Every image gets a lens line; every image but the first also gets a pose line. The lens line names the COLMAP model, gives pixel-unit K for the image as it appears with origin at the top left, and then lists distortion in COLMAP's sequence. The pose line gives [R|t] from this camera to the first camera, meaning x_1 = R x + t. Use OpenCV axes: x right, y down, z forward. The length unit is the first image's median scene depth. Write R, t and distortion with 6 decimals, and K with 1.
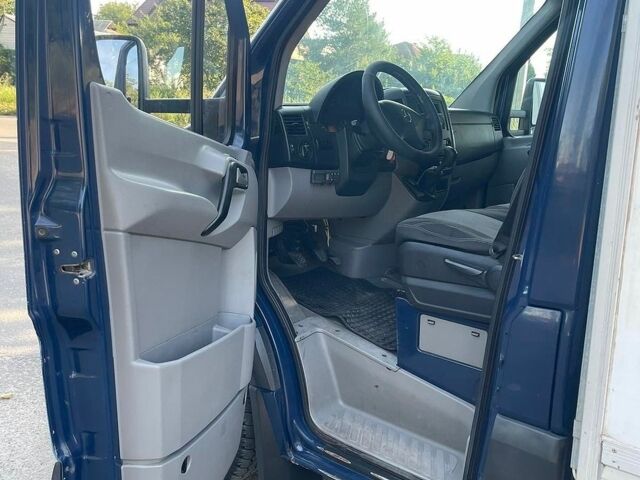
lens RADIAL K [[473.8, 0, 320.0], [0, 473.8, 240.0], [0, 0, 1]] dist [0.007471, -0.004902]
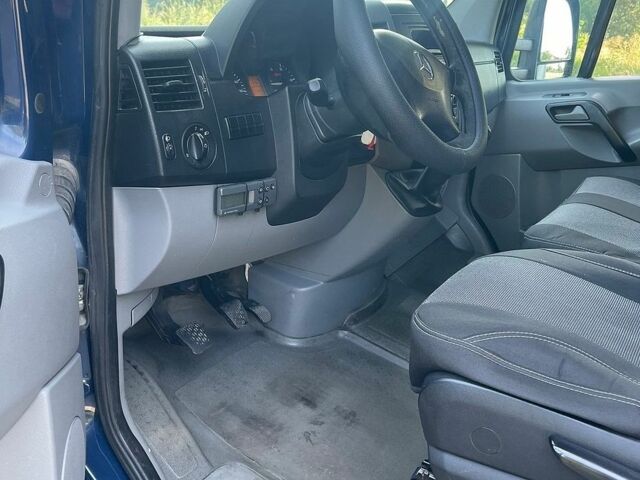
lens RADIAL K [[576.5, 0, 320.0], [0, 576.5, 240.0], [0, 0, 1]] dist [0.028667, -0.003396]
pose [[0.986681, -0.022886, 0.161050, -0.009380], [0.007654, 0.995489, 0.094568, -0.144086], [-0.162488, -0.092076, 0.982405, 0.434827]]
